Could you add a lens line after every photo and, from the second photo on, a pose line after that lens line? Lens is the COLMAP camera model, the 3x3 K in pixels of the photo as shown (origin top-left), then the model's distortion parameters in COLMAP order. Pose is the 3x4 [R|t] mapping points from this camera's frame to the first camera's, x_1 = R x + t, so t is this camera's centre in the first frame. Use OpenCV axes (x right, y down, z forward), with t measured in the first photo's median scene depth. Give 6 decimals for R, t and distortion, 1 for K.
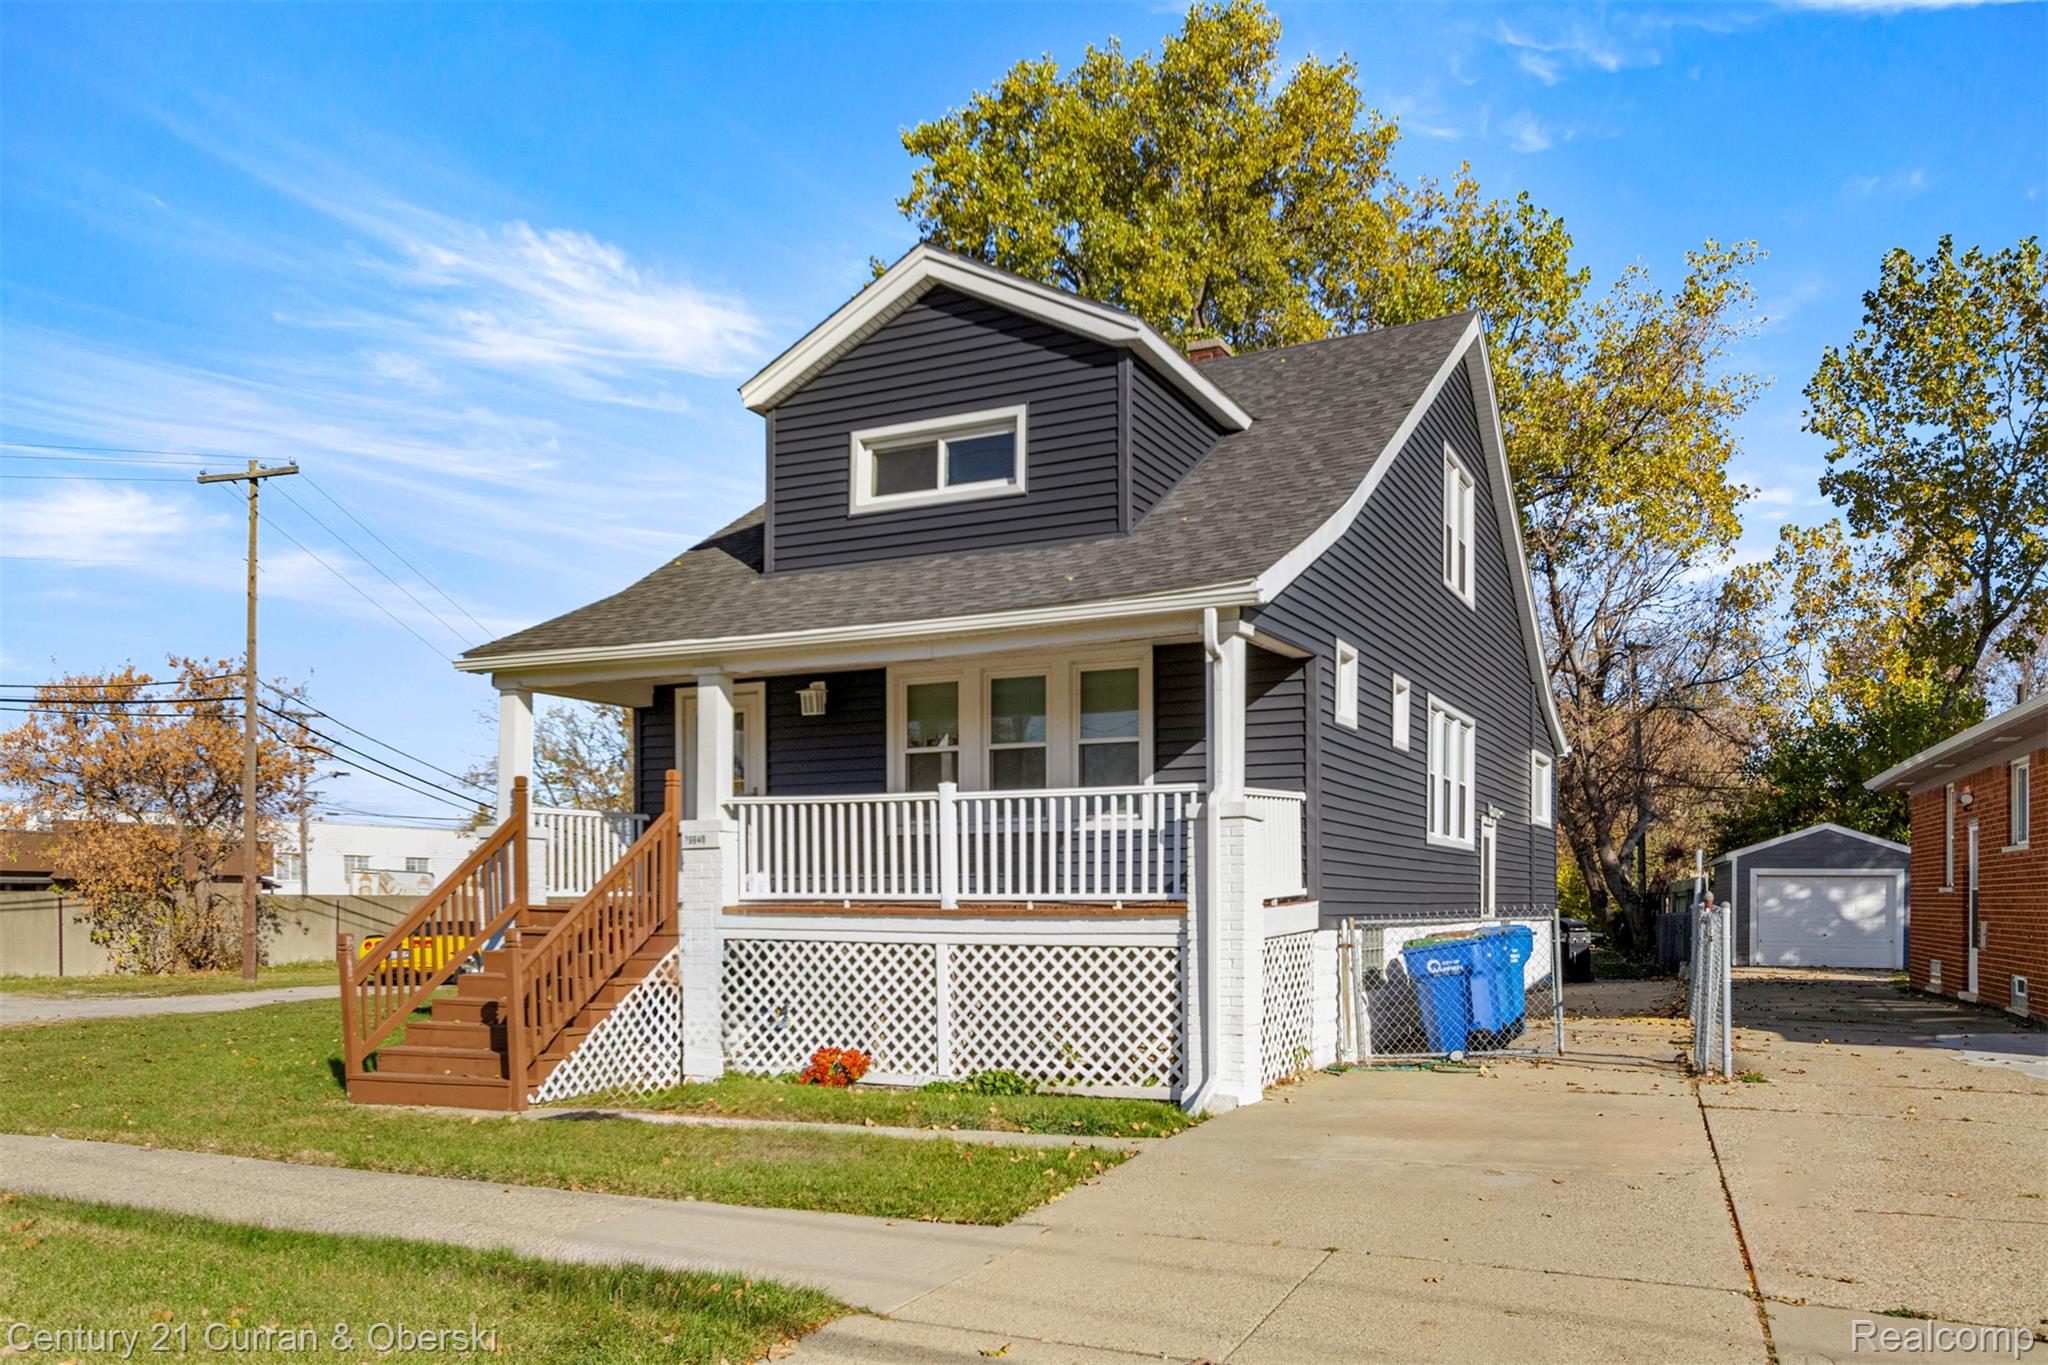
lens RADIAL K [[1513.1, 0, 1086.7], [0, 1513.1, 895.9], [0, 0, 1]] dist [0.001101, 0.002856]
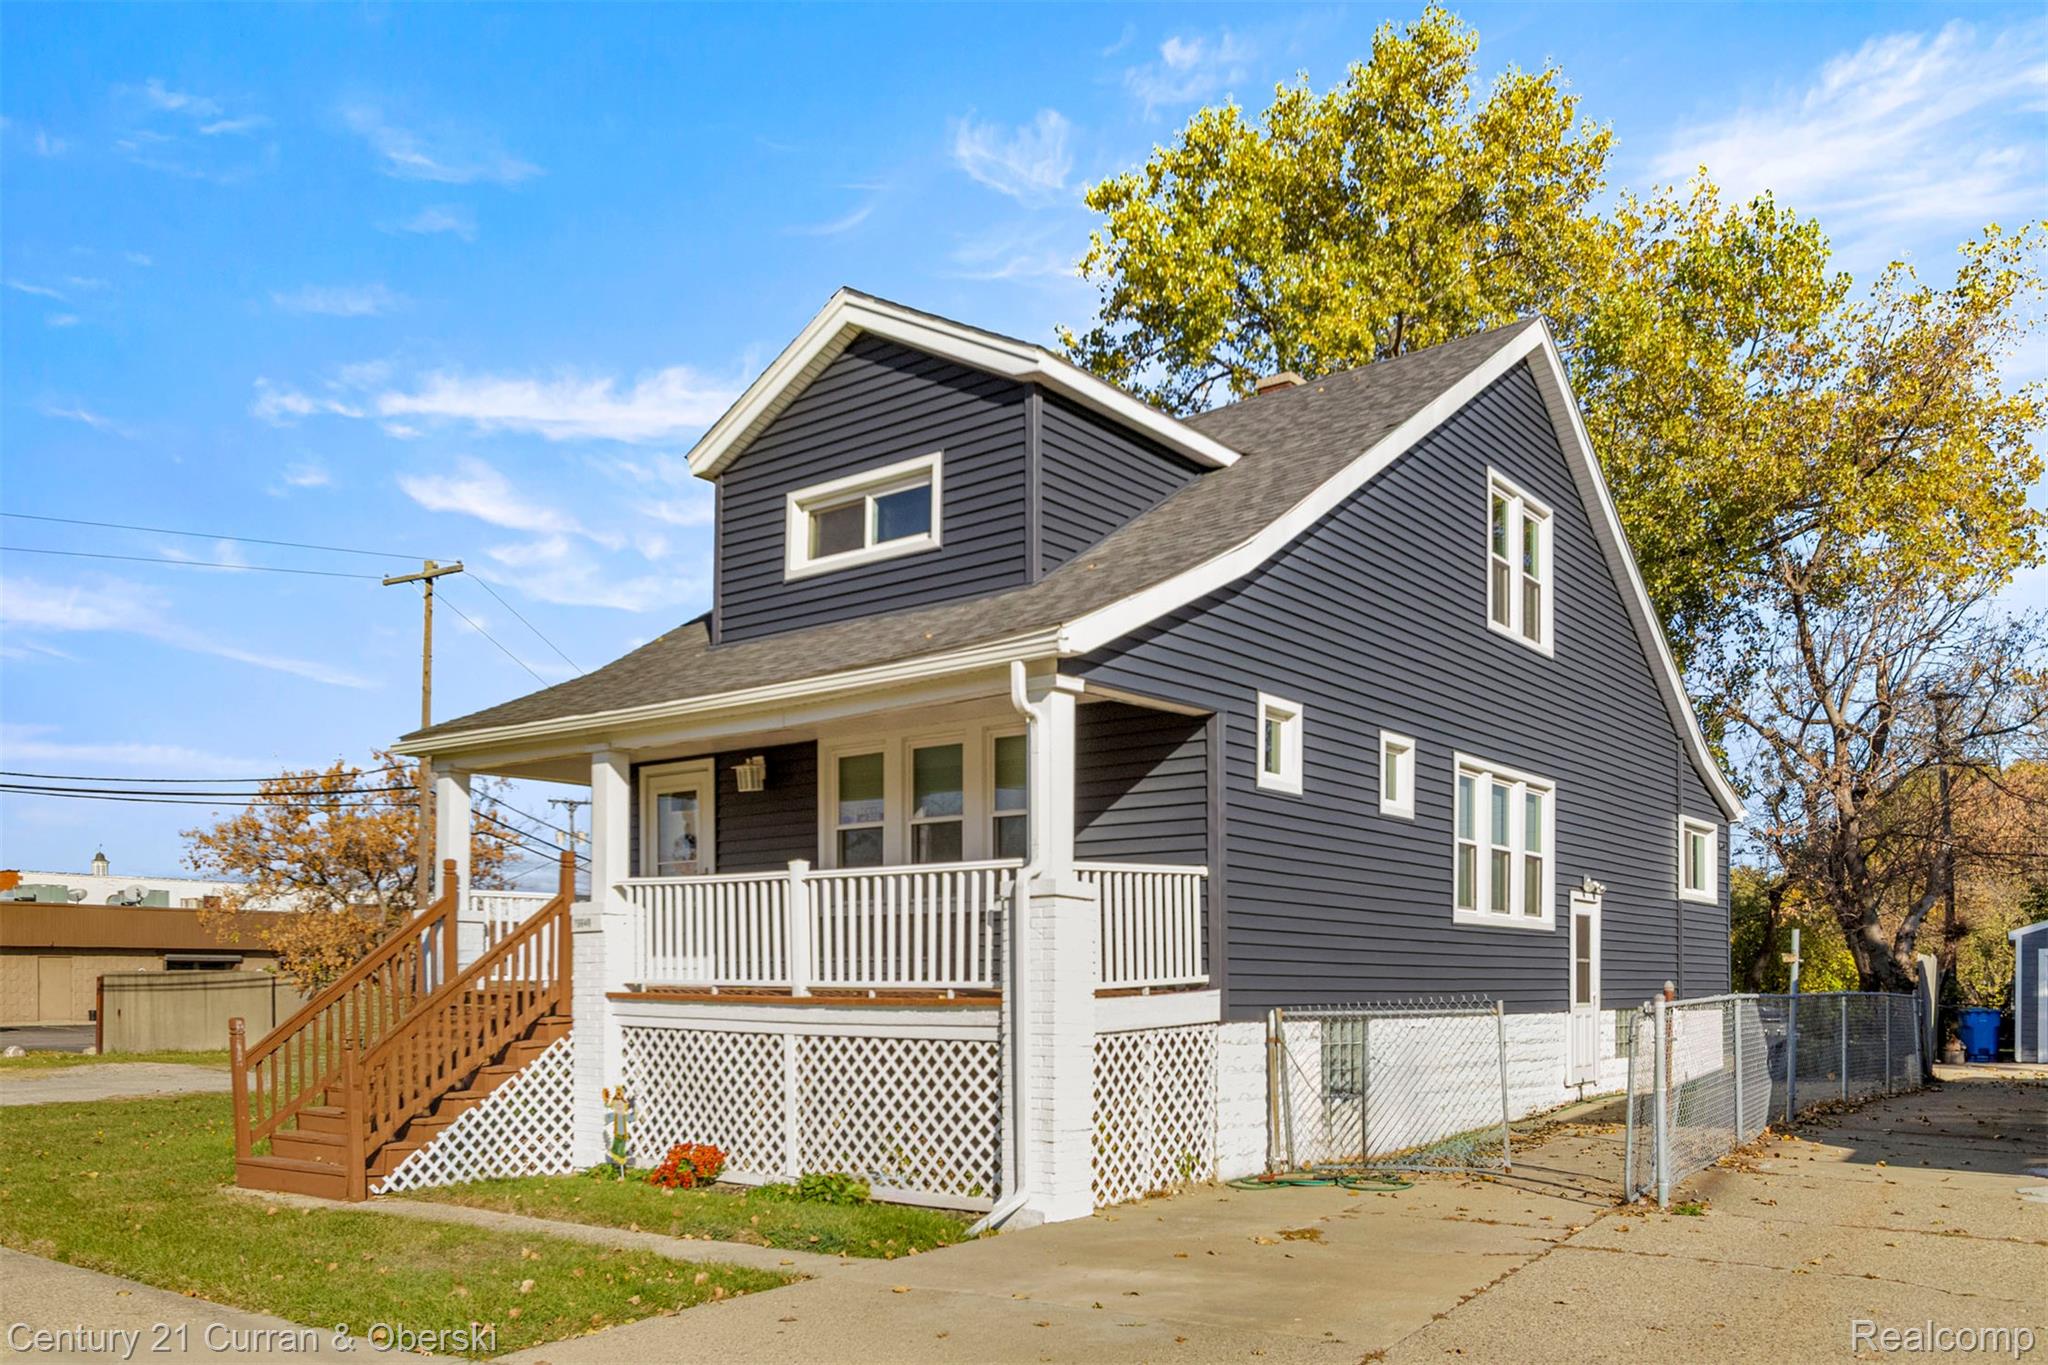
lens RADIAL K [[1546.0, 0, 1094.1], [0, 1546.0, 957.1], [0, 0, 1]] dist [0.003286, -0.002703]
pose [[0.979801, 0.000391, -0.199976, 0.244128], [-0.002699, 0.999933, -0.011270, -0.004834], [0.199958, 0.011582, 0.979736, 0.095155]]
